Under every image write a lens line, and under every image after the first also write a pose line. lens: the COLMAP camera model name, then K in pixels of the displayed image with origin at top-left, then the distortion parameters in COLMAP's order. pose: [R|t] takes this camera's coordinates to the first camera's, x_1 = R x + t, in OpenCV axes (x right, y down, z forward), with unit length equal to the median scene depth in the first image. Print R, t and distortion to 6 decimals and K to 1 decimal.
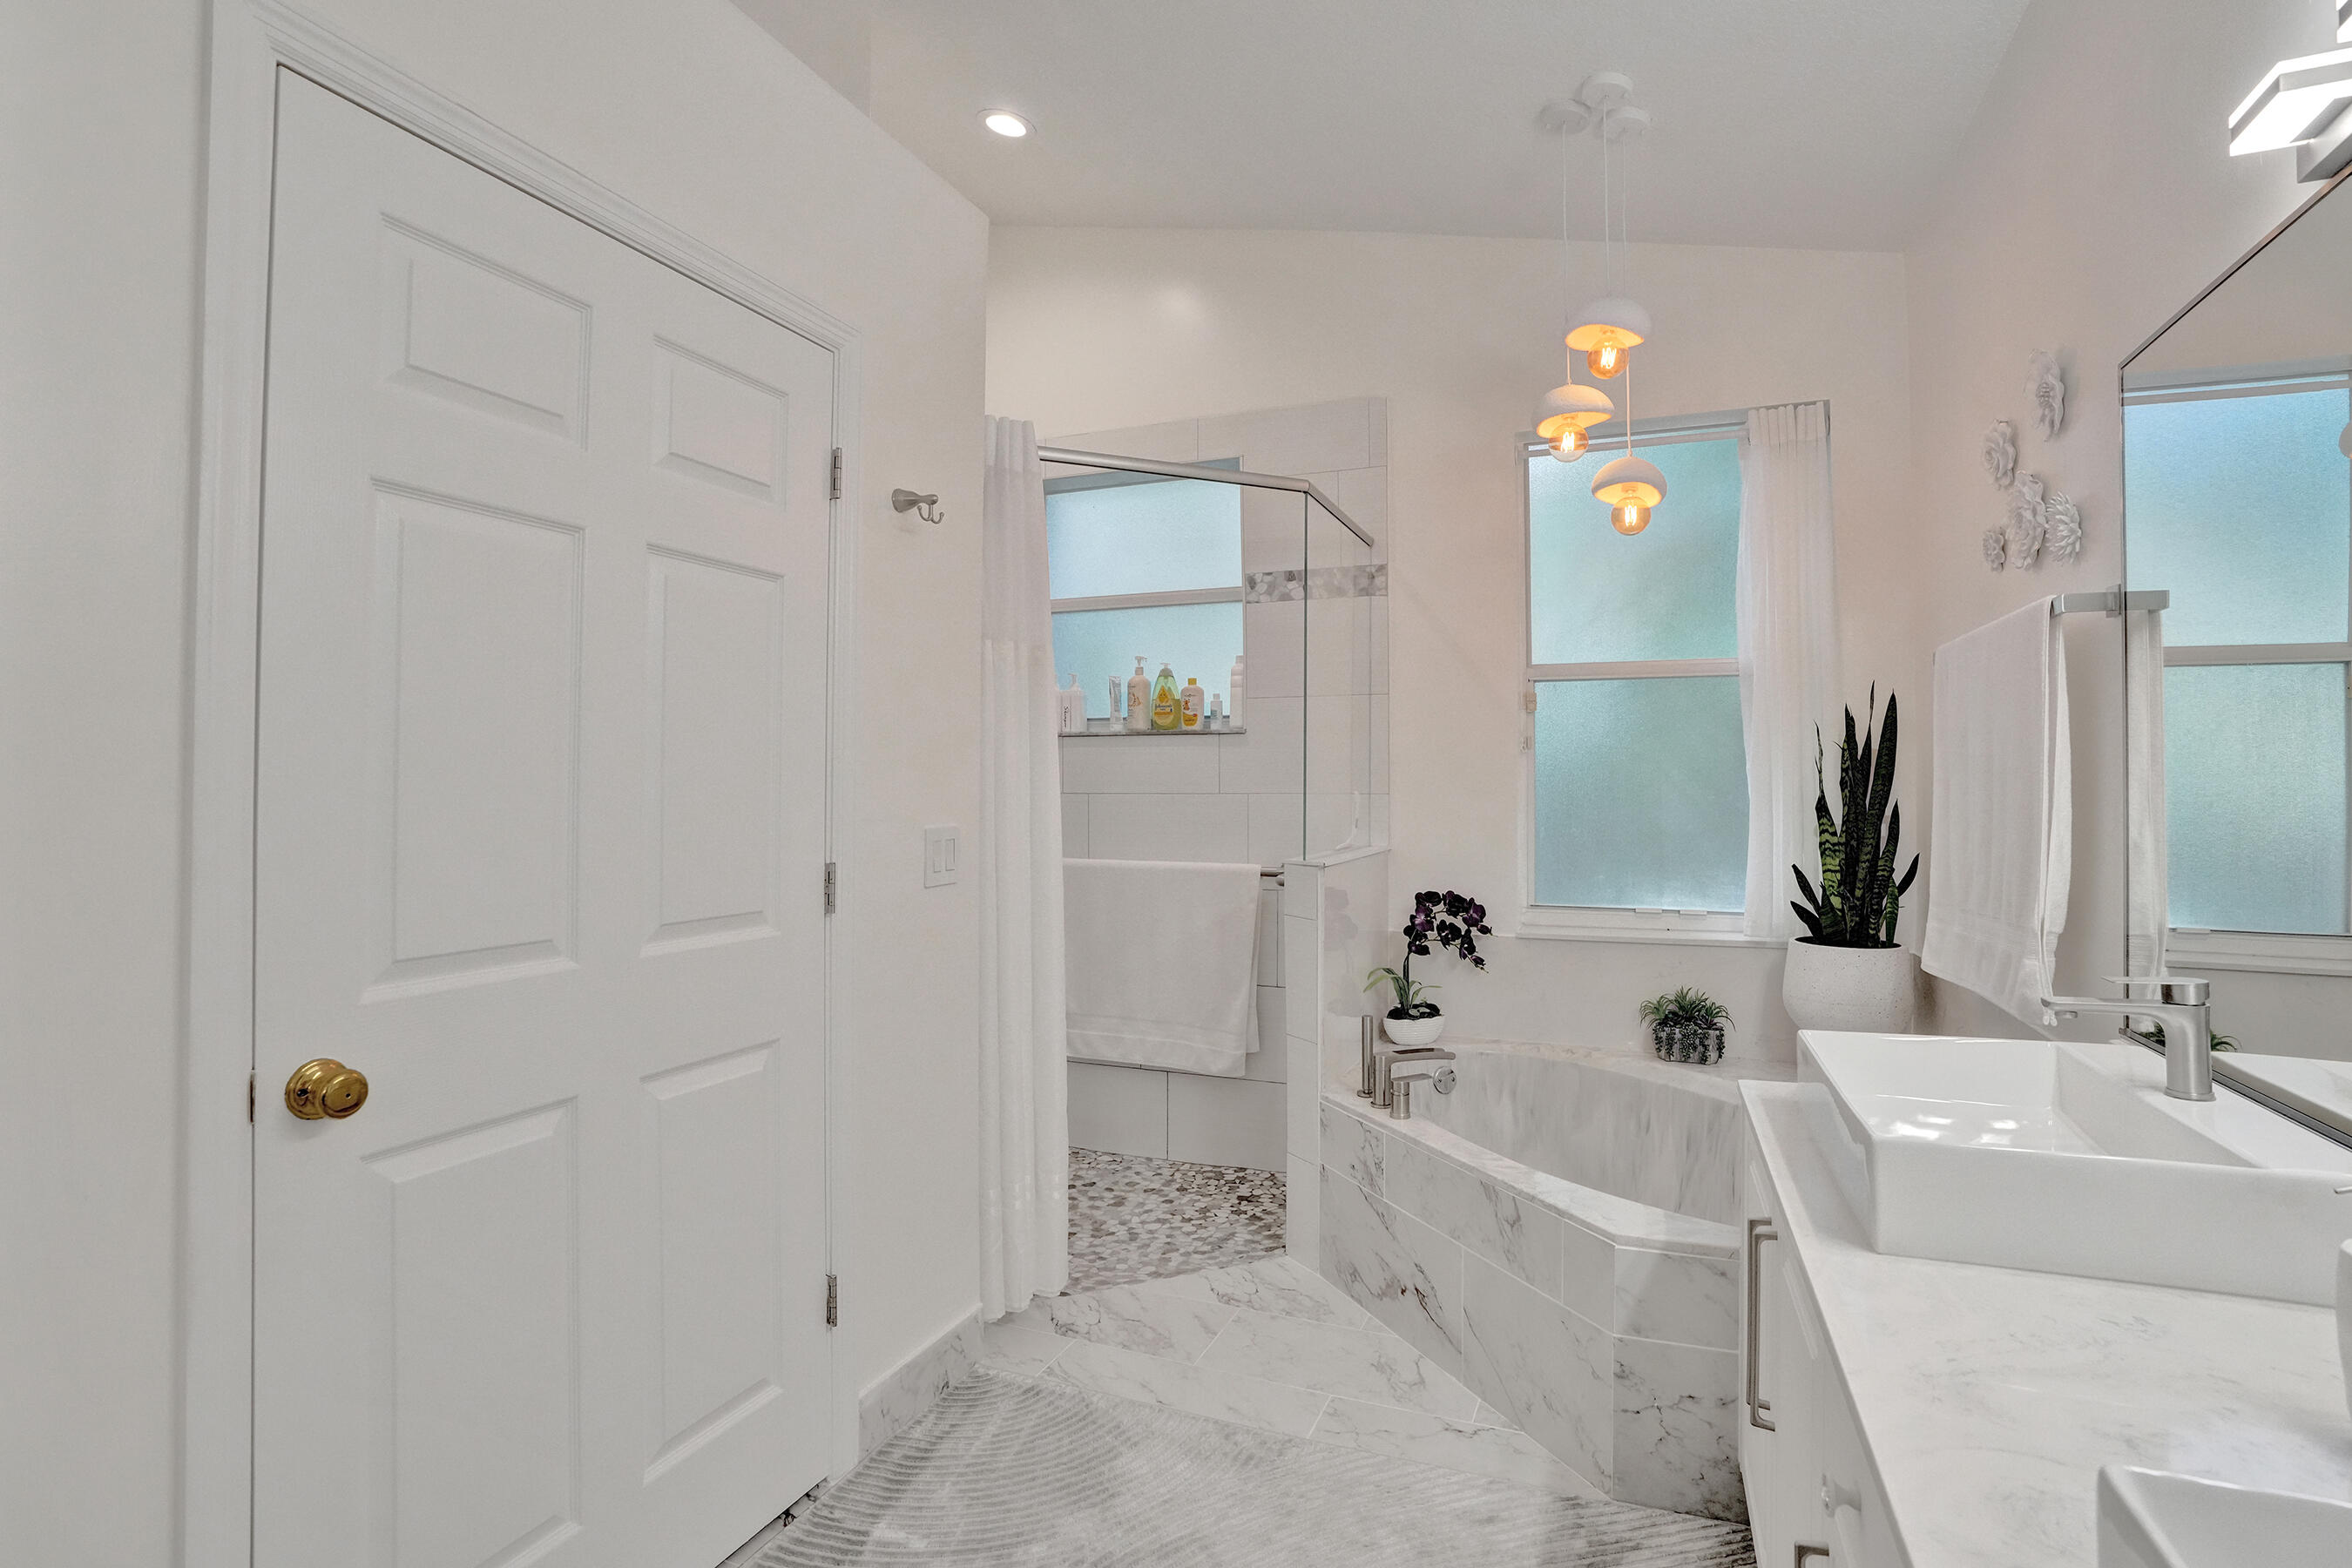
lens RADIAL K [[1115.3, 0, 1207.9], [0, 1115.3, 784.7], [0, 0, 1]] dist [-0.059984, 0.025891]
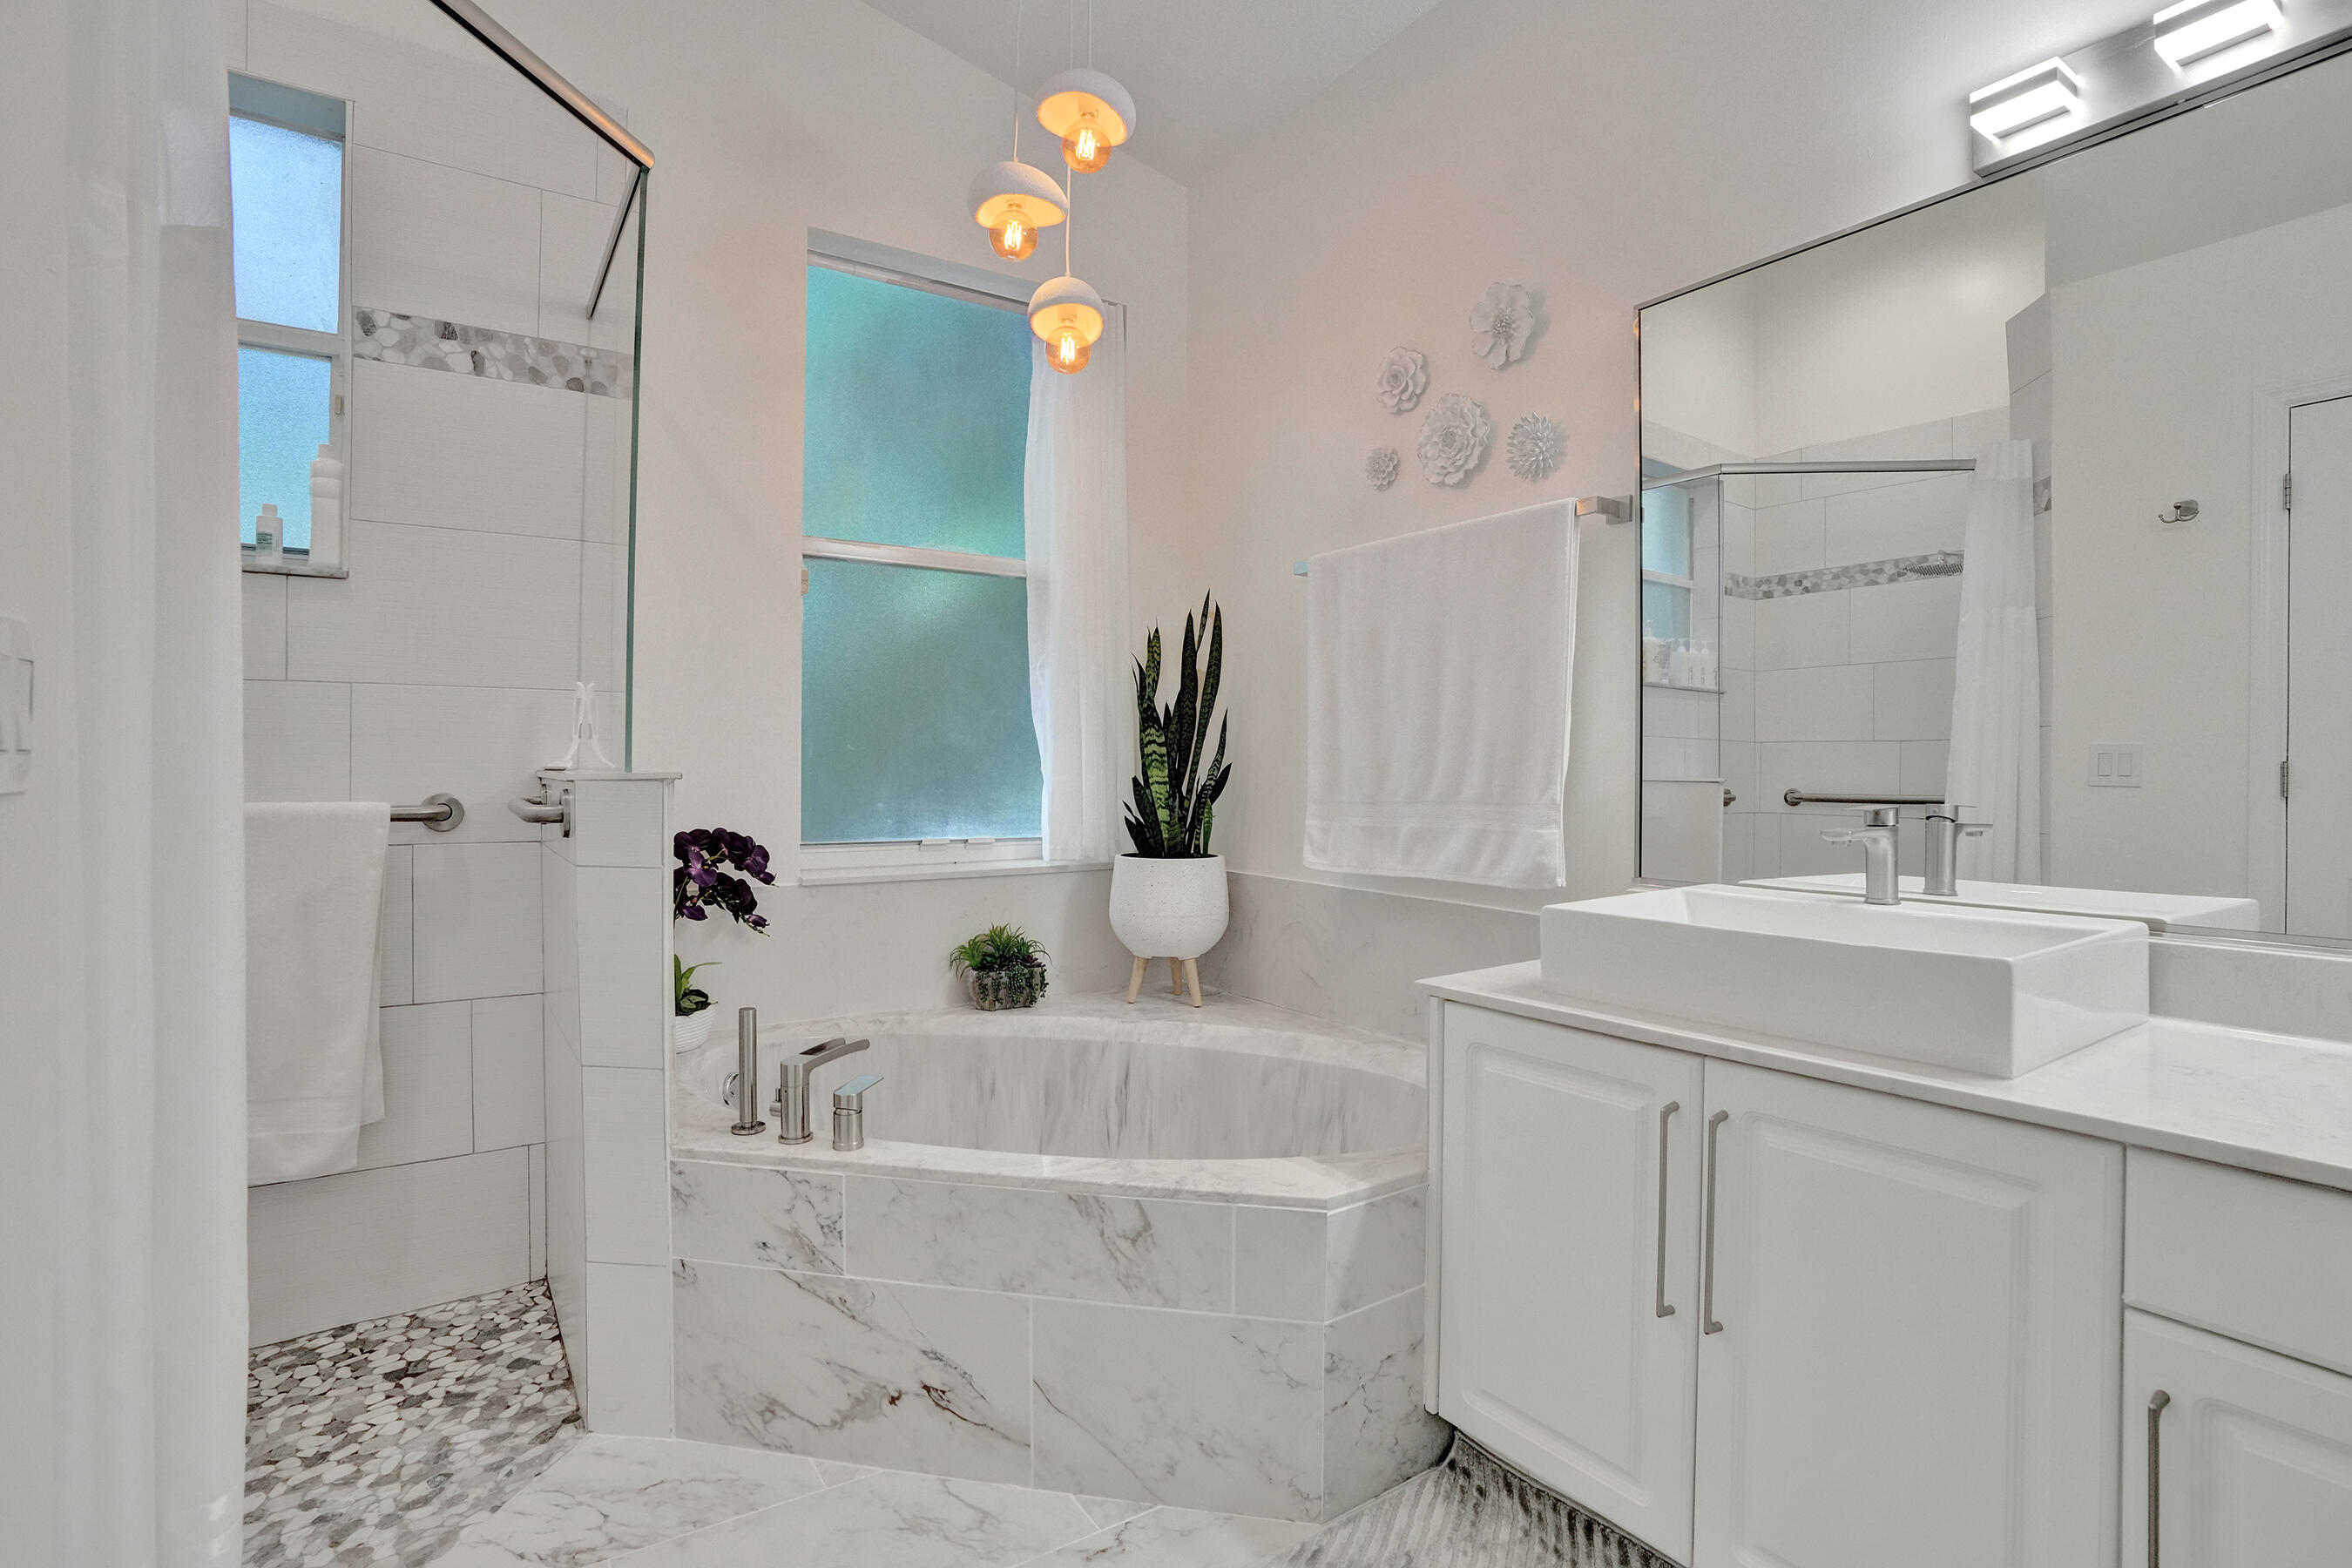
lens RADIAL K [[1127.5, 0, 1215.7], [0, 1127.5, 762.7], [0, 0, 1]] dist [-0.073413, 0.028720]
pose [[0.572813, 0.002888, 0.819681, -0.215765], [-0.007638, 0.999969, 0.001814, 0.057564], [-0.819650, -0.007300, 0.572818, 0.380929]]
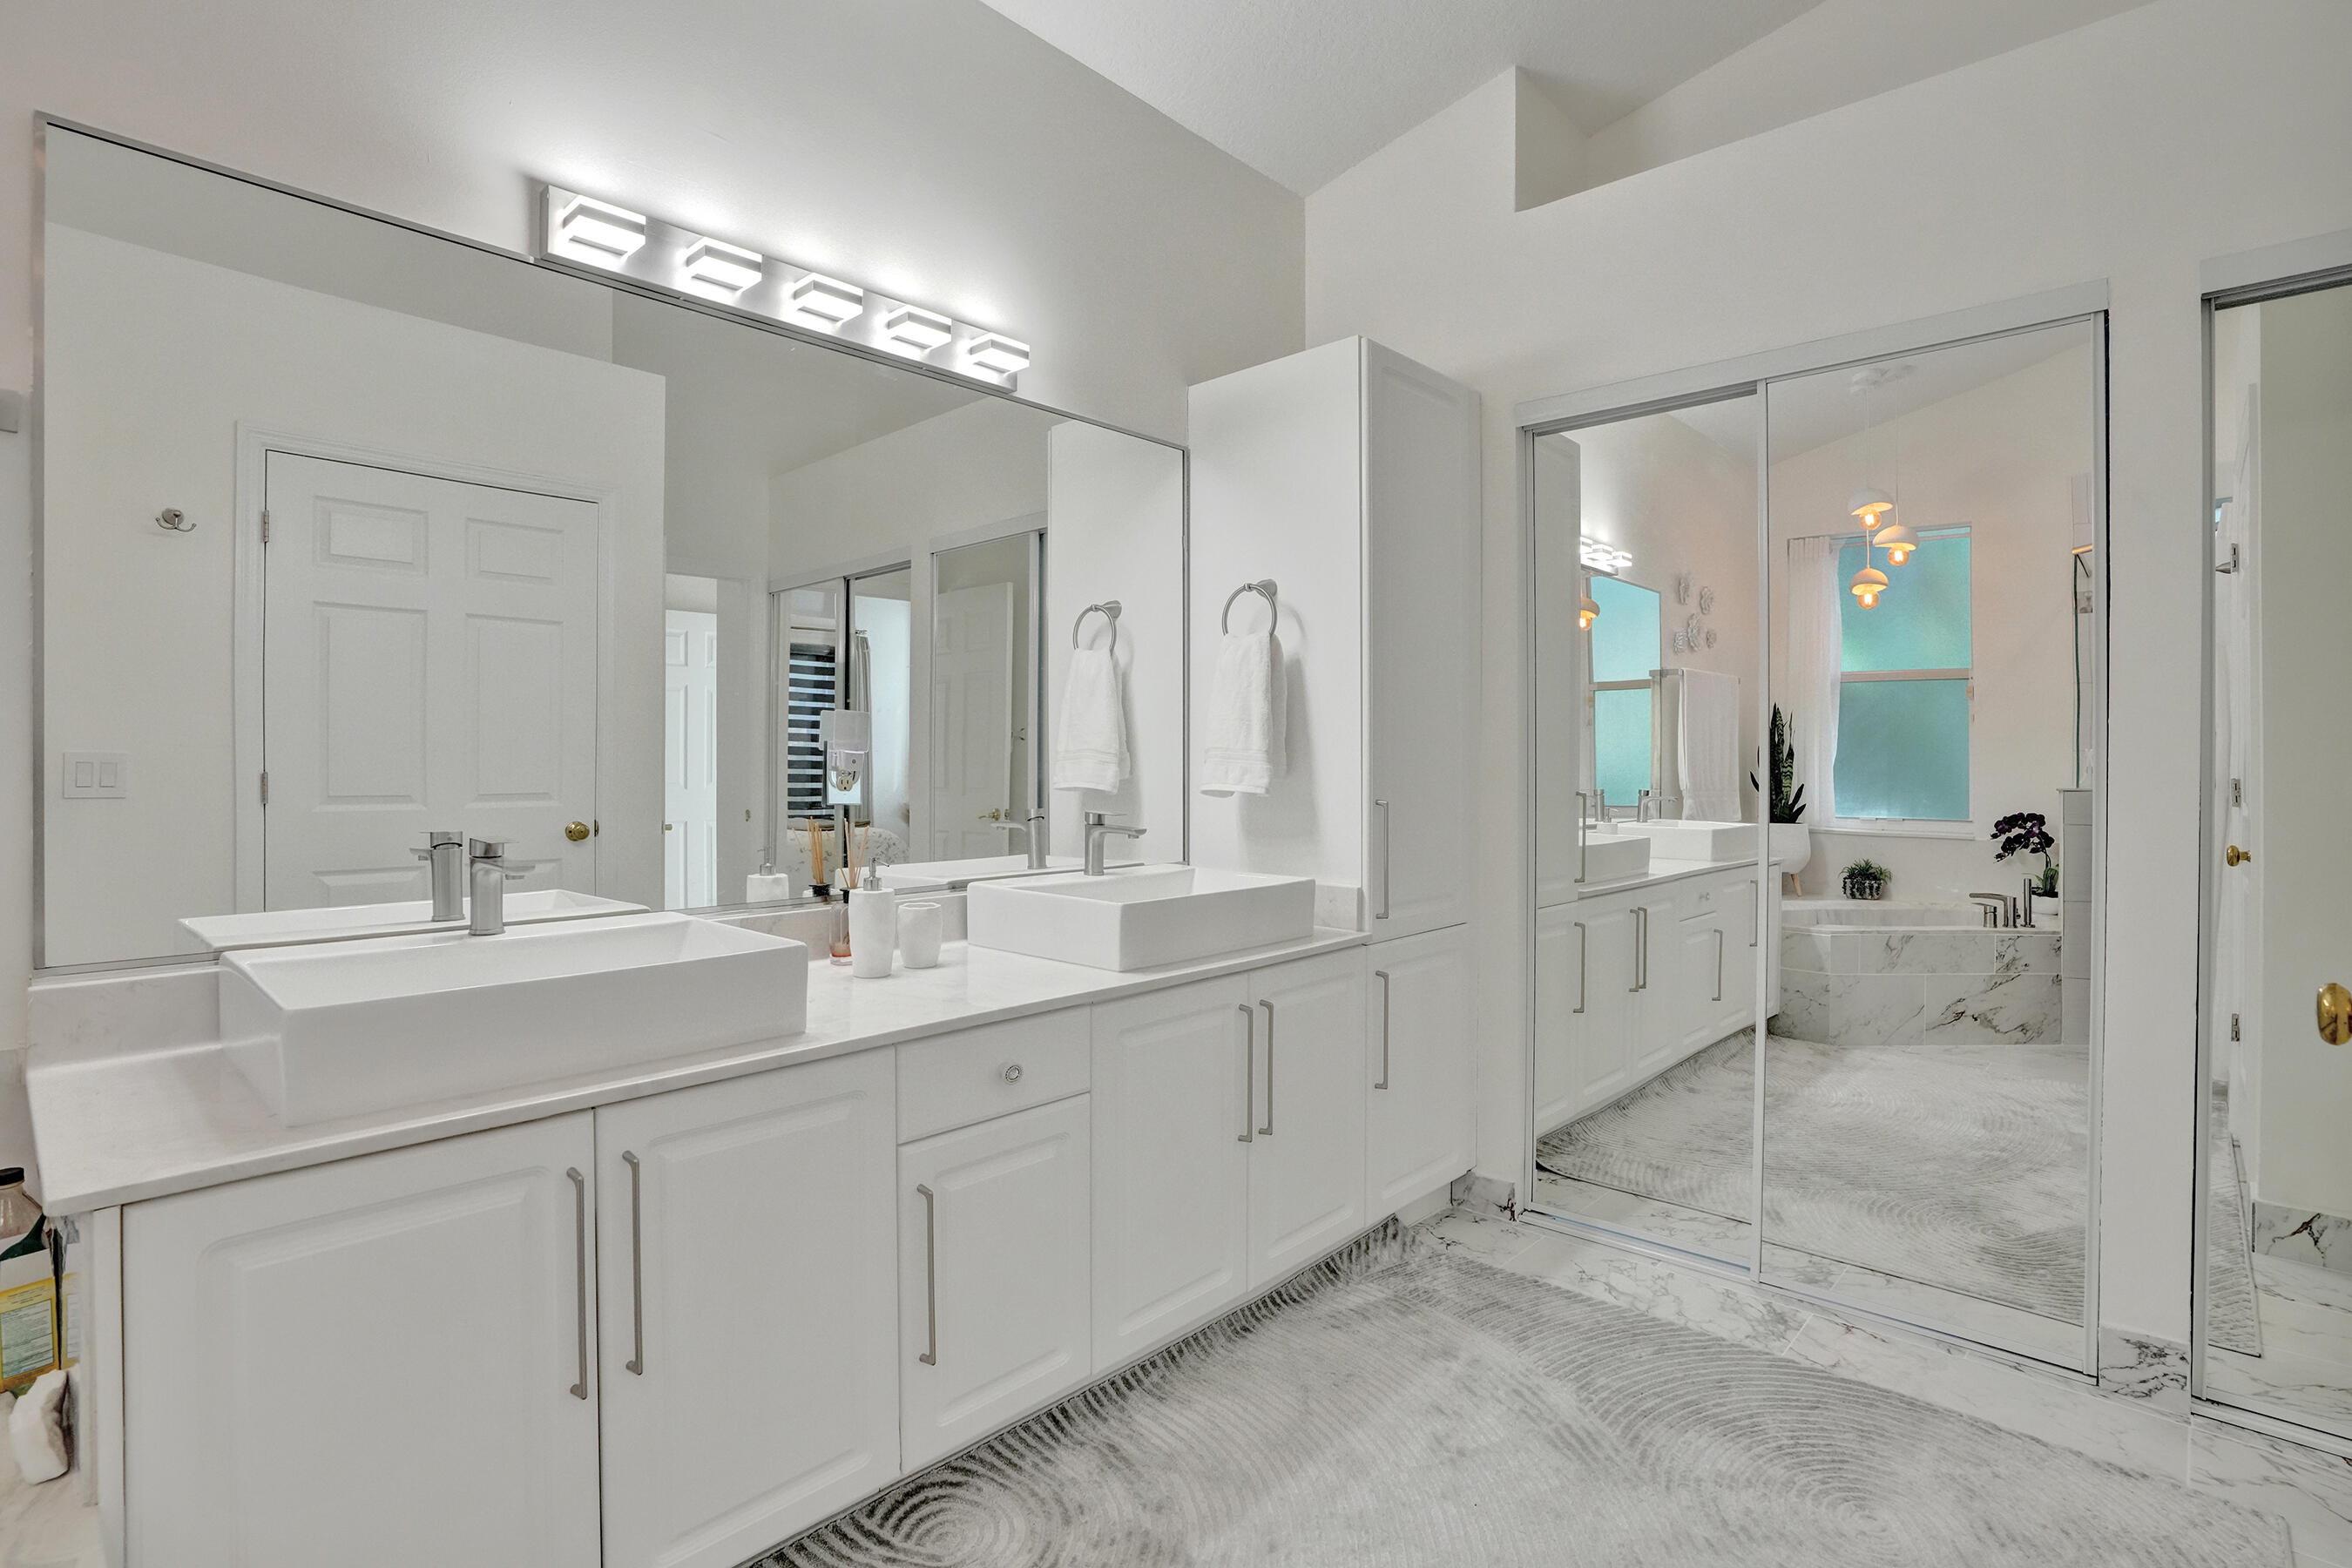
lens RADIAL K [[1103.2, 0, 1153.3], [0, 1103.2, 770.0], [0, 0, 1]] dist [-0.049294, 0.024213]
pose [[-0.908857, -0.005552, 0.417071, -0.114658], [-0.006283, 0.999980, -0.000380, 0.043020], [-0.417061, -0.002966, -0.908874, 0.752996]]
